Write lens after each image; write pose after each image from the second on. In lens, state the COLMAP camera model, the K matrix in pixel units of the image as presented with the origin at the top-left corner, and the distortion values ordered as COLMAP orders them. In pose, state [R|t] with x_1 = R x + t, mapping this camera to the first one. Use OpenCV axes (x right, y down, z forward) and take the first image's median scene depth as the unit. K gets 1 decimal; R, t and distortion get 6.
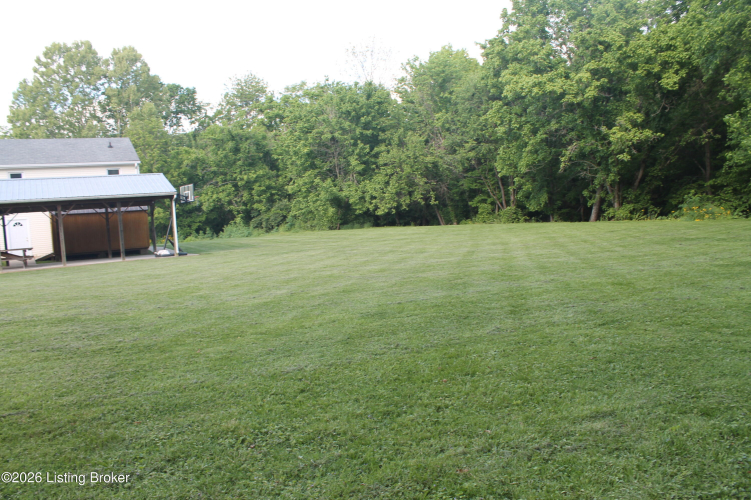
lens RADIAL K [[631.8, 0, 372.3], [0, 631.8, 260.7], [0, 0, 1]] dist [-0.171094, 0.156507]
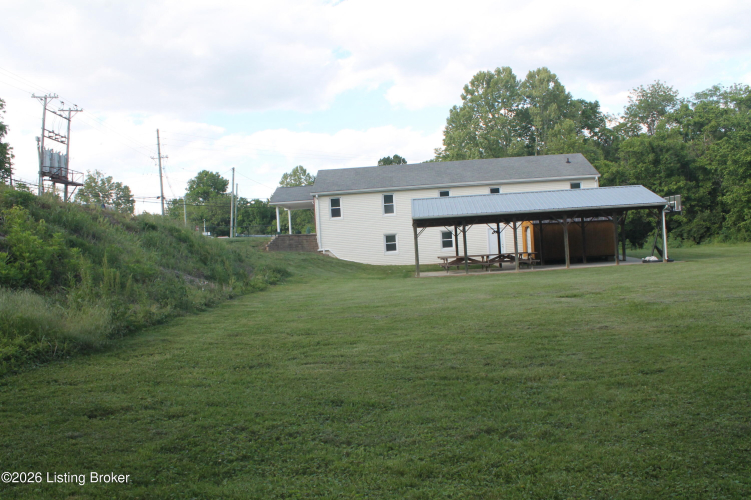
lens RADIAL K [[631.8, 0, 372.3], [0, 631.8, 260.7], [0, 0, 1]] dist [-0.171094, 0.156507]
pose [[0.845446, 0.021687, -0.533620, -0.154899], [-0.033334, 0.999370, -0.012198, 0.016643], [0.533019, 0.028100, 0.845636, -0.132704]]
